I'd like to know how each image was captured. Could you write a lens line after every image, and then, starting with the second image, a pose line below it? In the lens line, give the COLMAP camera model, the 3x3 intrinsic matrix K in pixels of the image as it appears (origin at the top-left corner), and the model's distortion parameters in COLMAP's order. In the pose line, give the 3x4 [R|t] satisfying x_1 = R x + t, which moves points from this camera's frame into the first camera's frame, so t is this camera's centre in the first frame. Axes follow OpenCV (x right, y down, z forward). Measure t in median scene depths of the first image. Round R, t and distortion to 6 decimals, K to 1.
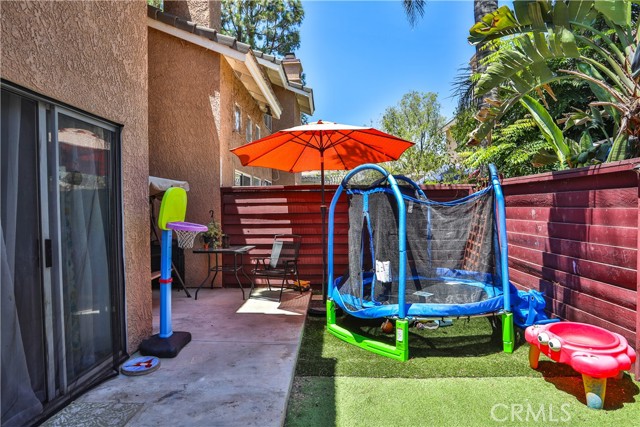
lens RADIAL K [[368.7, 0, 318.0], [0, 368.7, 215.9], [0, 0, 1]] dist [-0.081270, 0.044215]
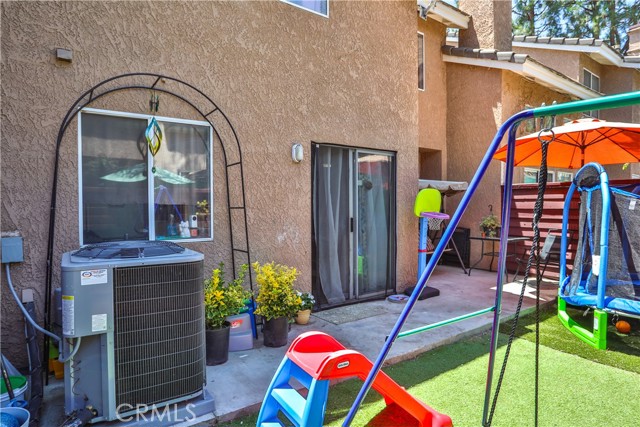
lens RADIAL K [[368.7, 0, 318.0], [0, 368.7, 215.9], [0, 0, 1]] dist [-0.081270, 0.044215]
pose [[0.605691, 0.036240, -0.794874, 0.307312], [-0.024270, 0.999339, 0.027068, 0.001910], [0.795330, 0.002897, 0.606170, -0.157757]]
